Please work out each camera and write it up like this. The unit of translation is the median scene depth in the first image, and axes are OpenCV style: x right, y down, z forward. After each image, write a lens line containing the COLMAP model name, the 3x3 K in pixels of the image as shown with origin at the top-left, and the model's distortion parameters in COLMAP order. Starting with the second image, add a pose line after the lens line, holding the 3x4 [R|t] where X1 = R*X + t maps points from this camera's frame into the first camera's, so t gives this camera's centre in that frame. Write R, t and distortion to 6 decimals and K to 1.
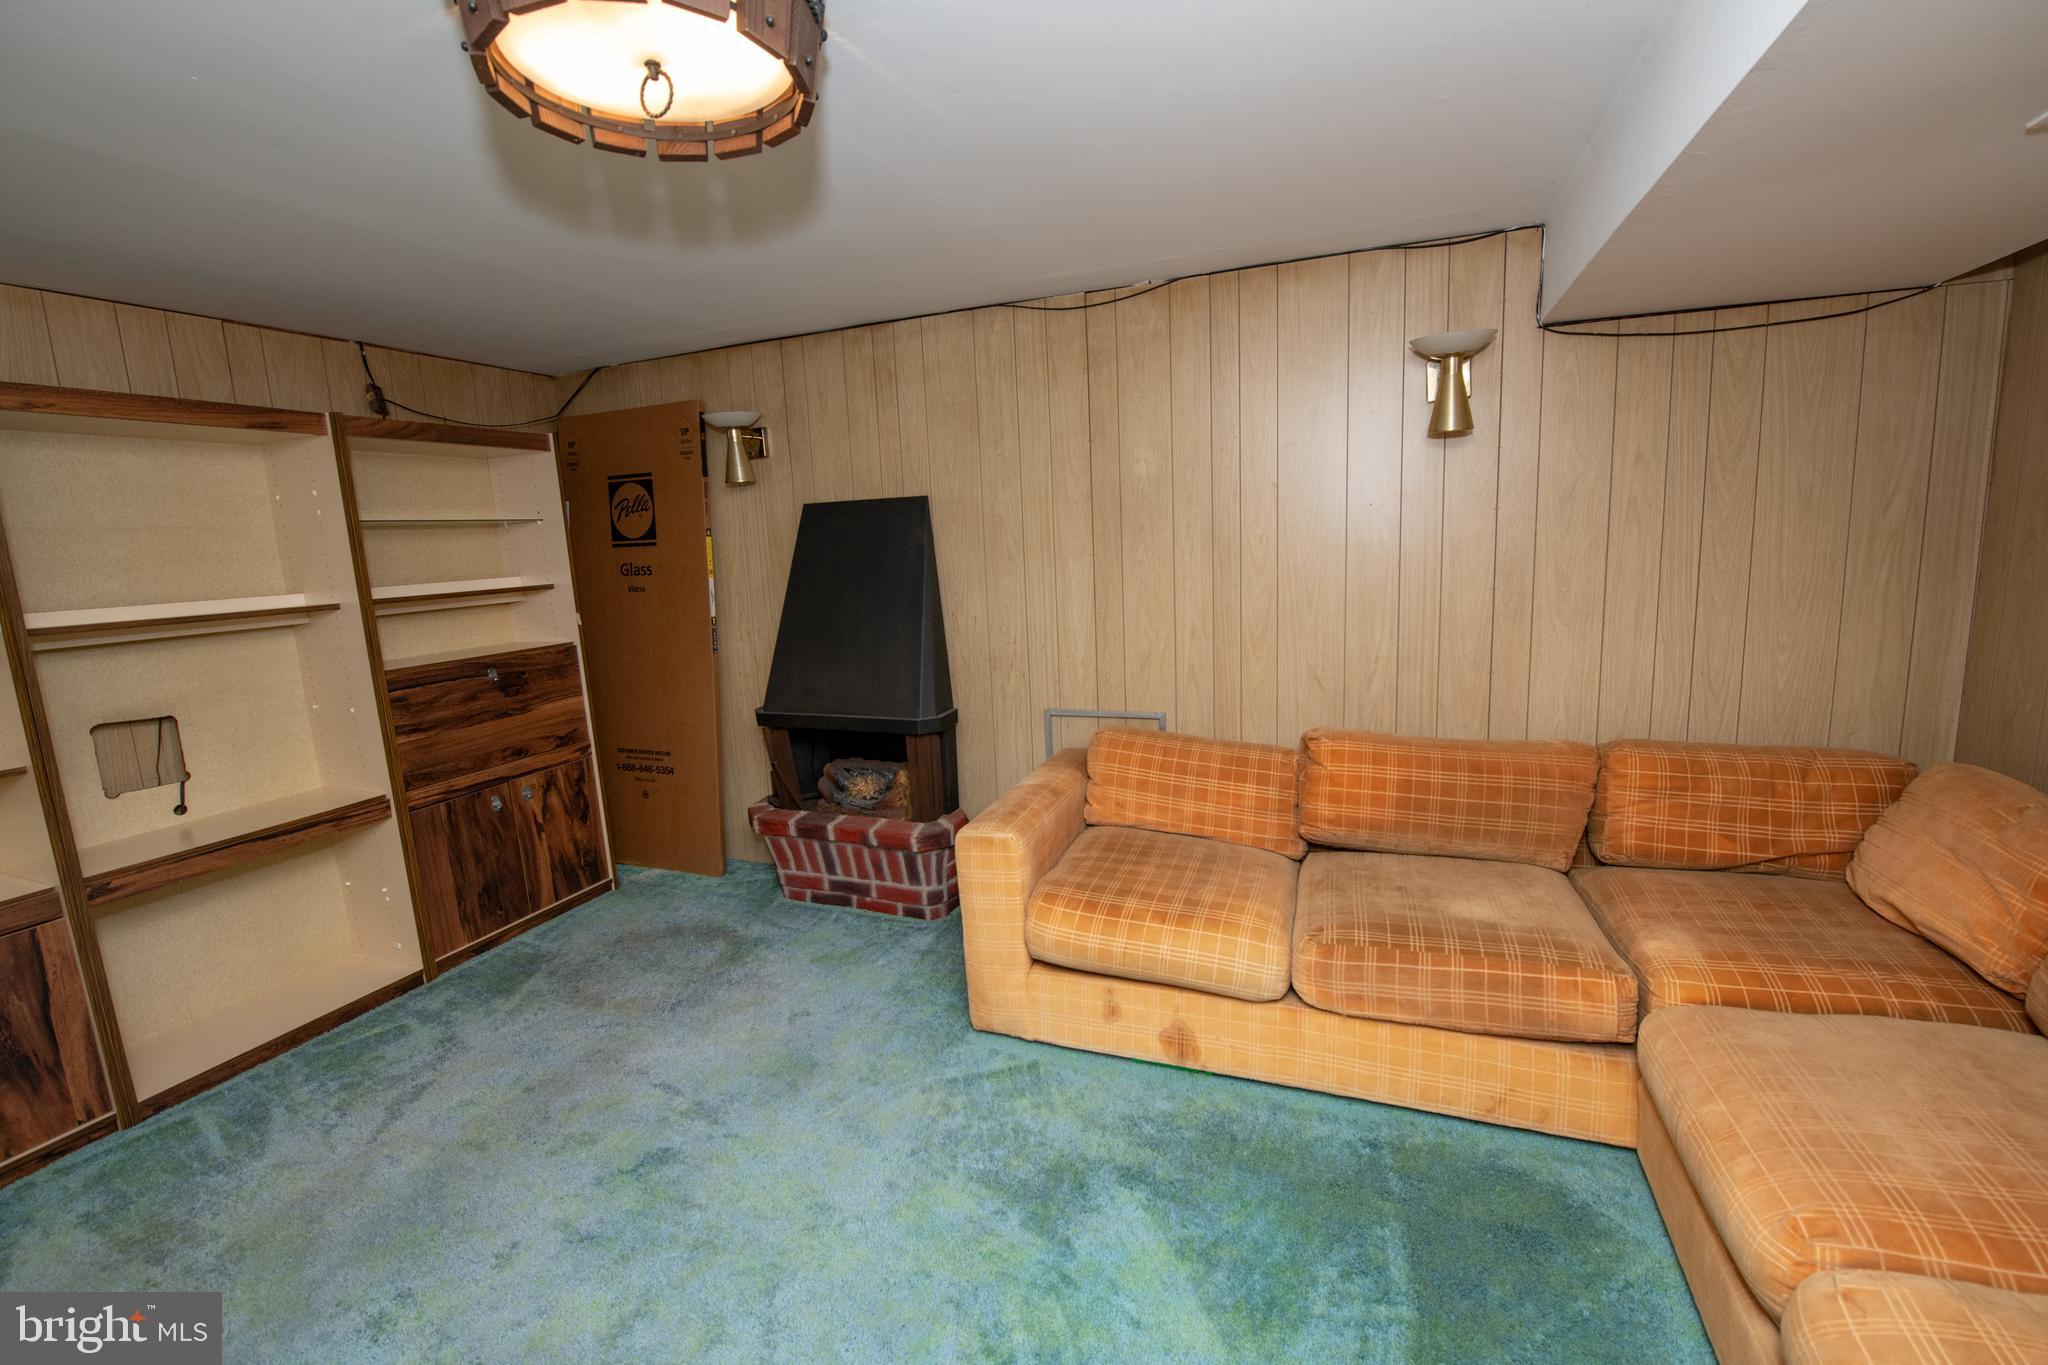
lens RADIAL K [[846.9, 0, 1031.0], [0, 846.9, 663.5], [0, 0, 1]] dist [-0.013847, -0.000657]
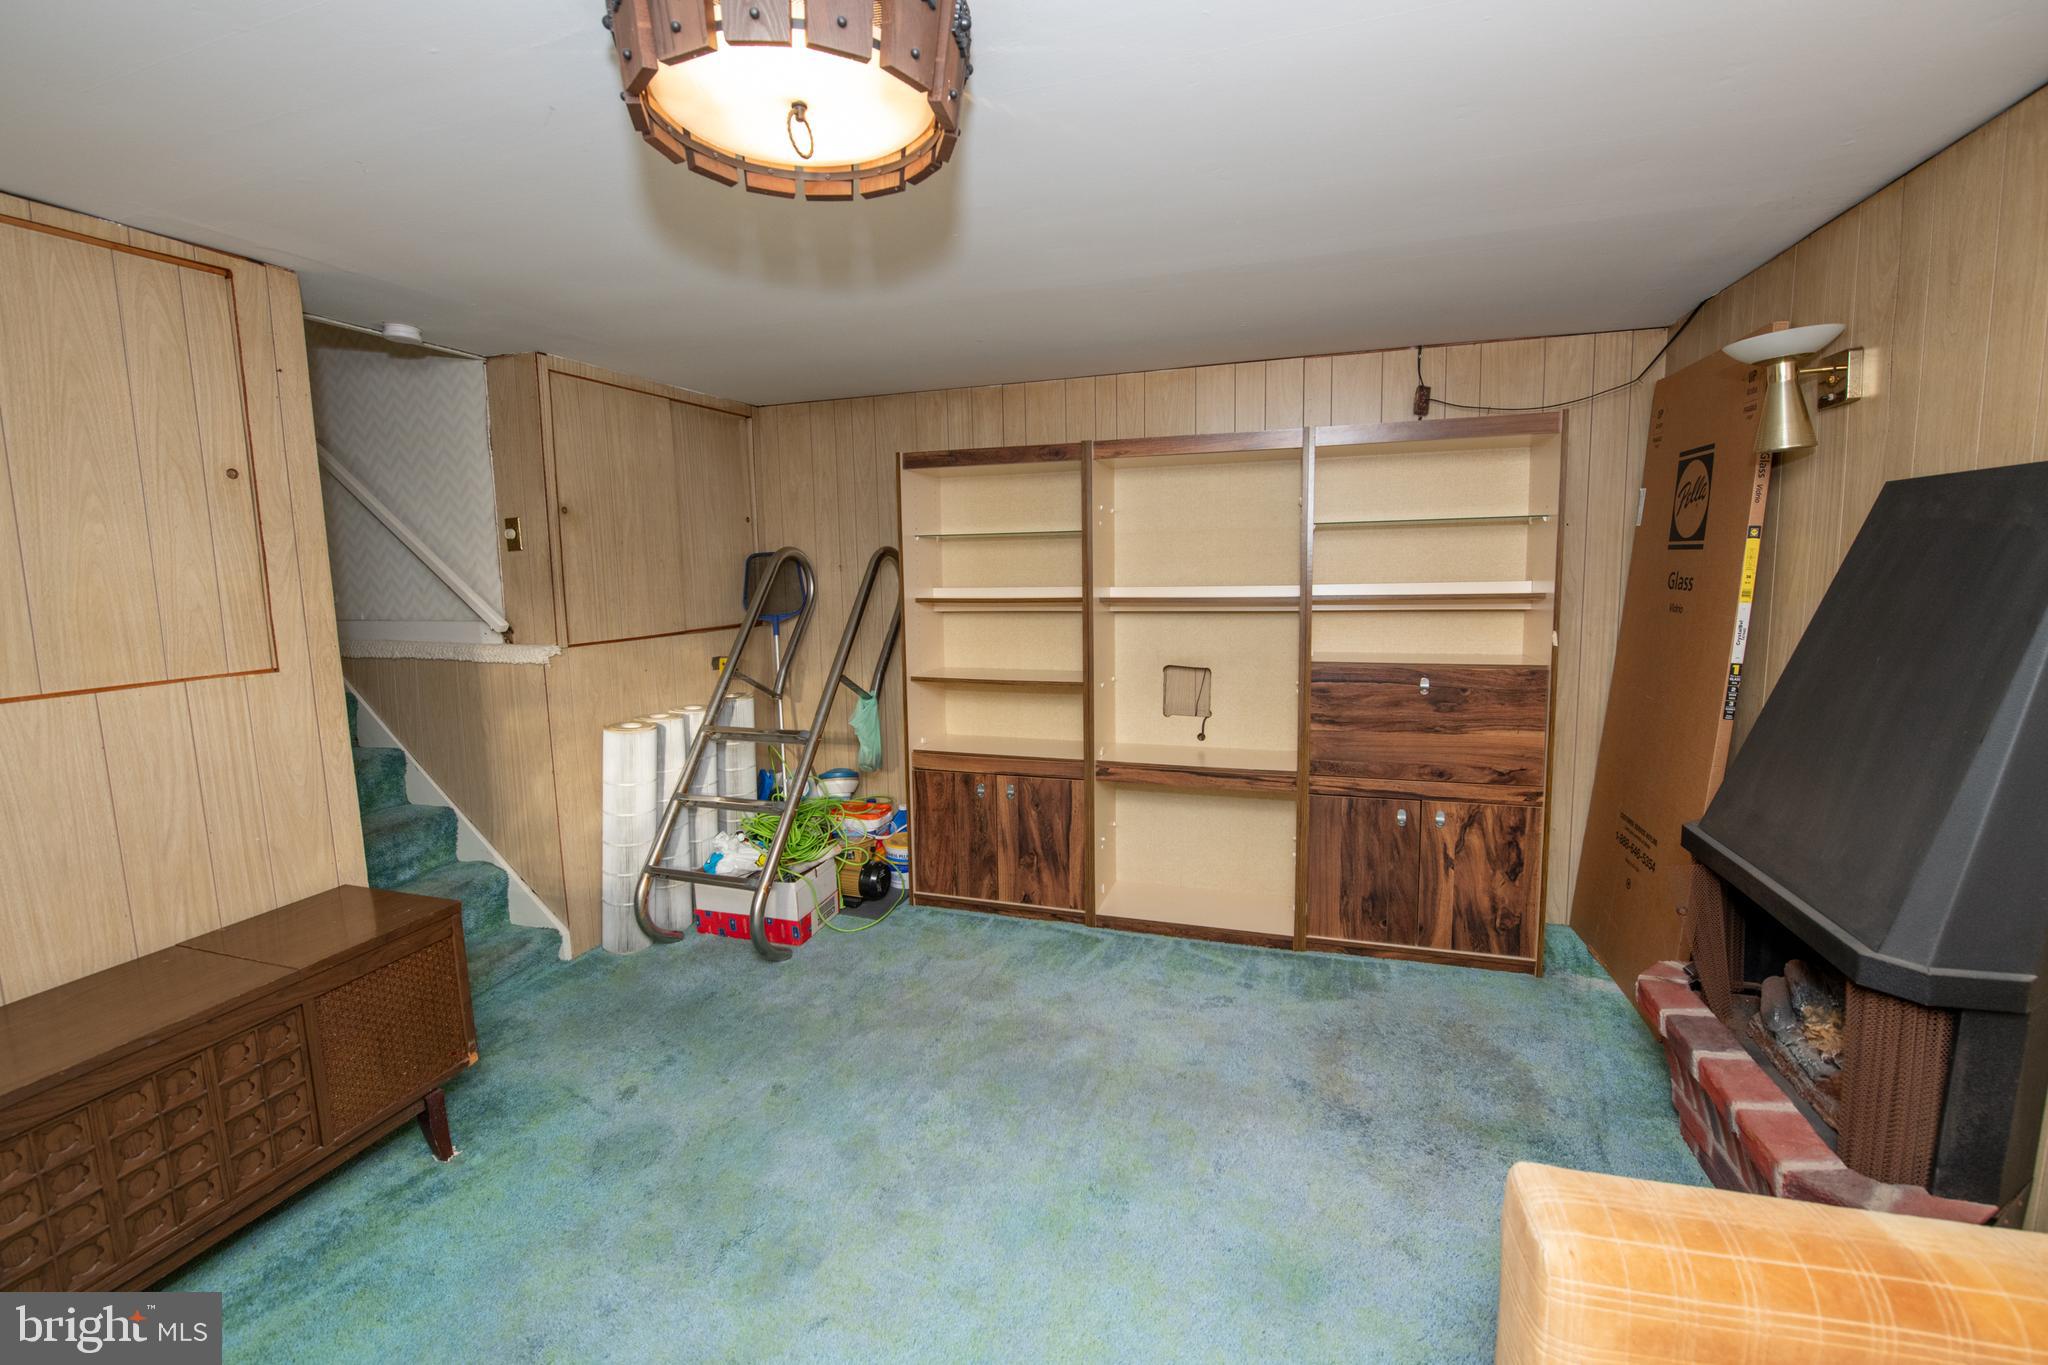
lens RADIAL K [[852.9, 0, 1032.7], [0, 852.9, 657.4], [0, 0, 1]] dist [-0.018637, -0.000984]
pose [[0.060618, 0.153634, -0.986267, 0.265878], [-0.131762, 0.980669, 0.144663, -0.098319], [0.989426, 0.121183, 0.079689, 0.504064]]
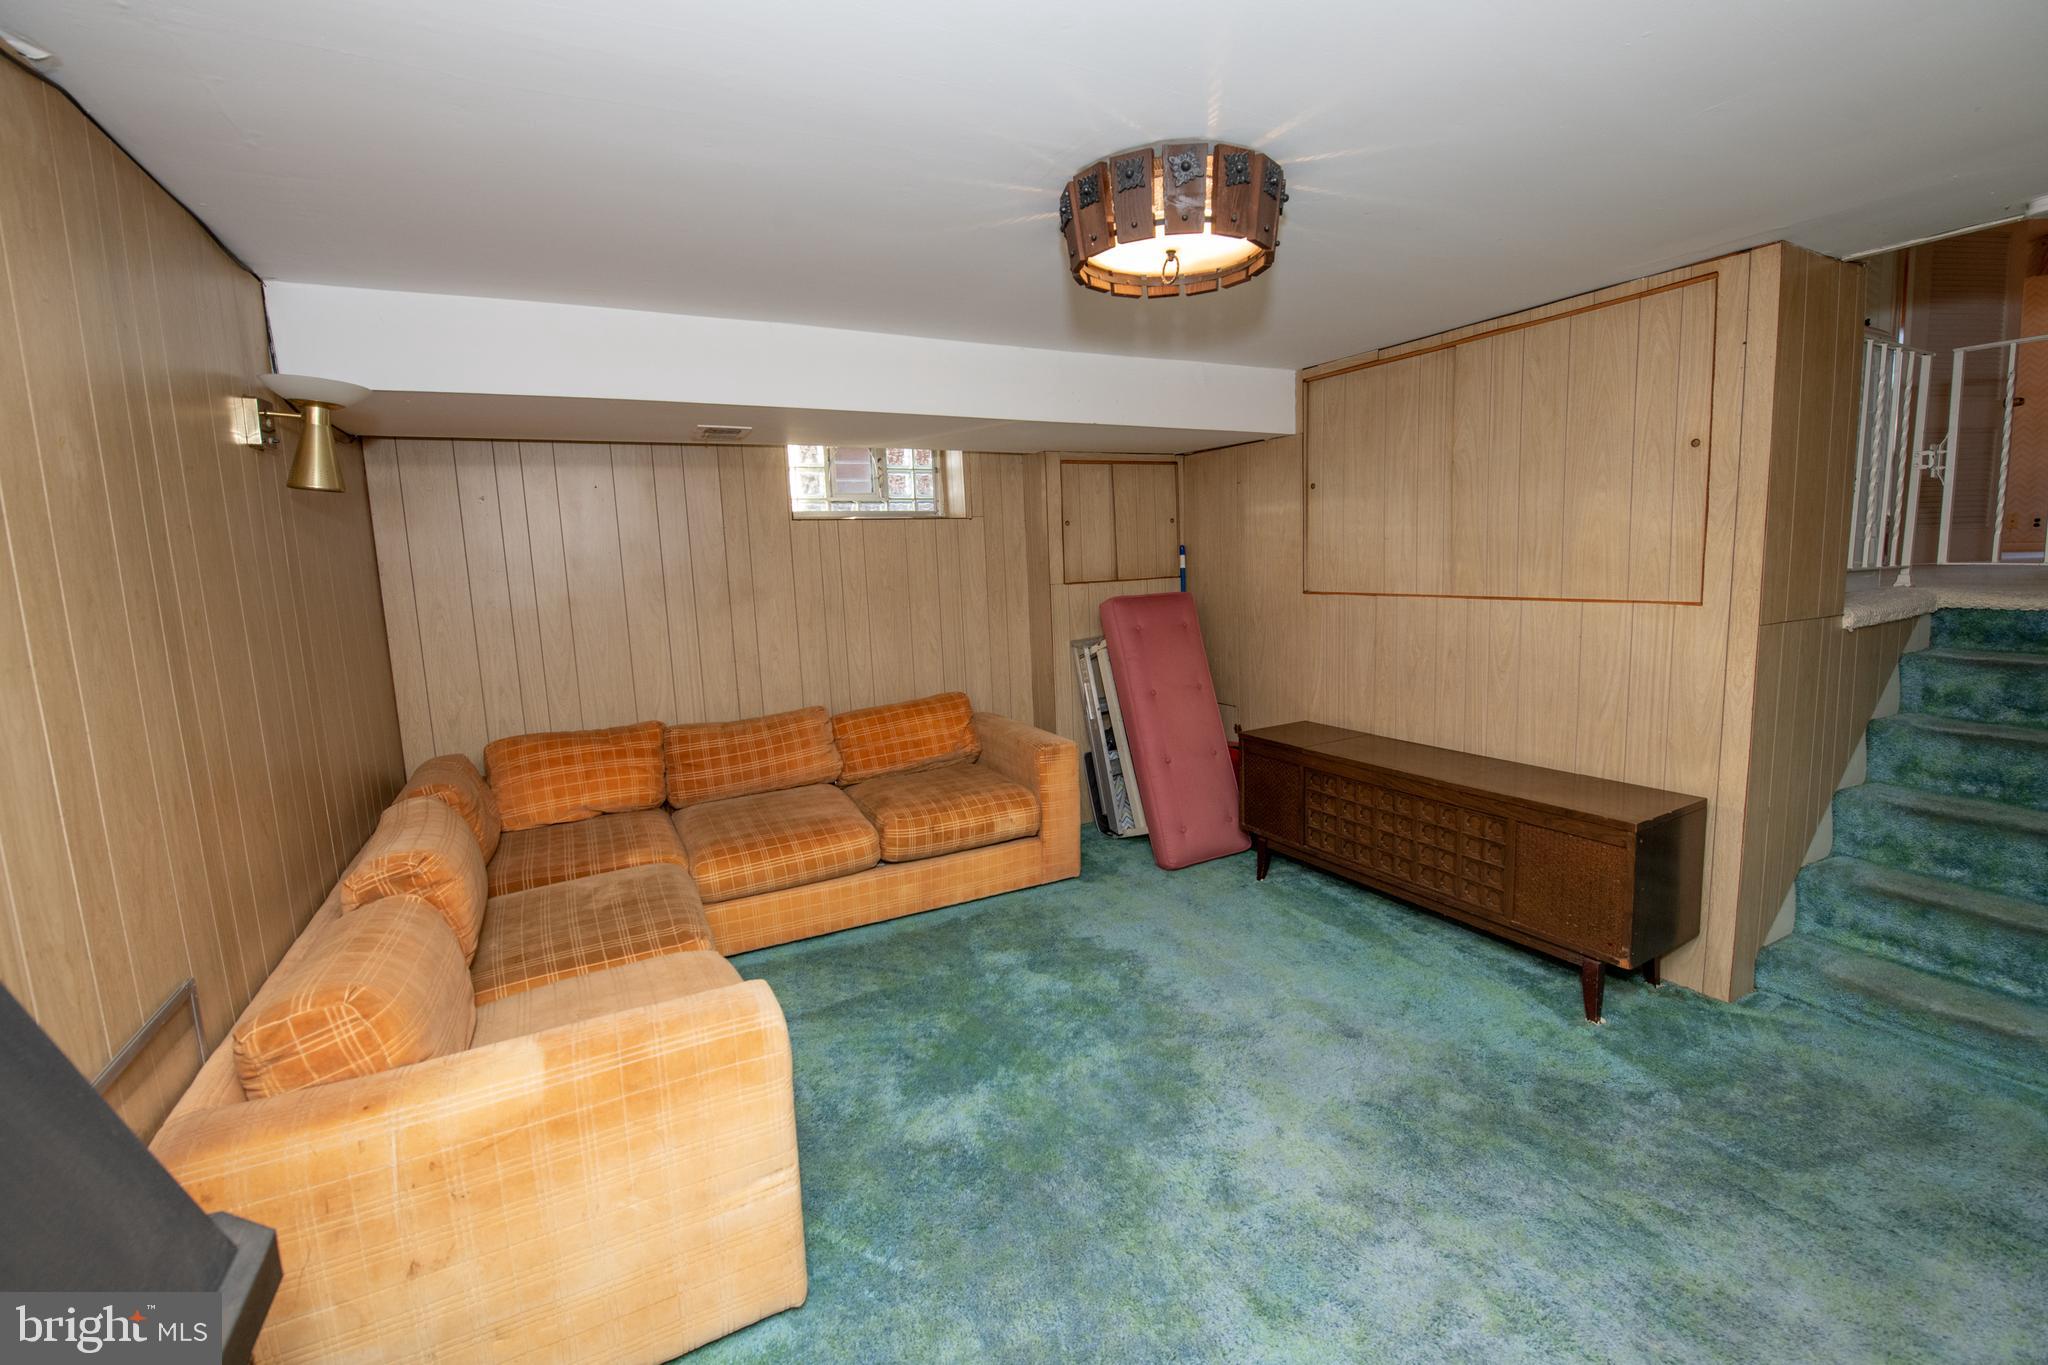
lens RADIAL K [[846.0, 0, 1012.1], [0, 846.0, 677.2], [0, 0, 1]] dist [-0.015712, -0.000696]
pose [[-0.746459, -0.024054, 0.664997, -0.501174], [0.166238, 0.960918, 0.221361, -0.134640], [-0.644332, 0.275785, -0.713287, 1.003200]]
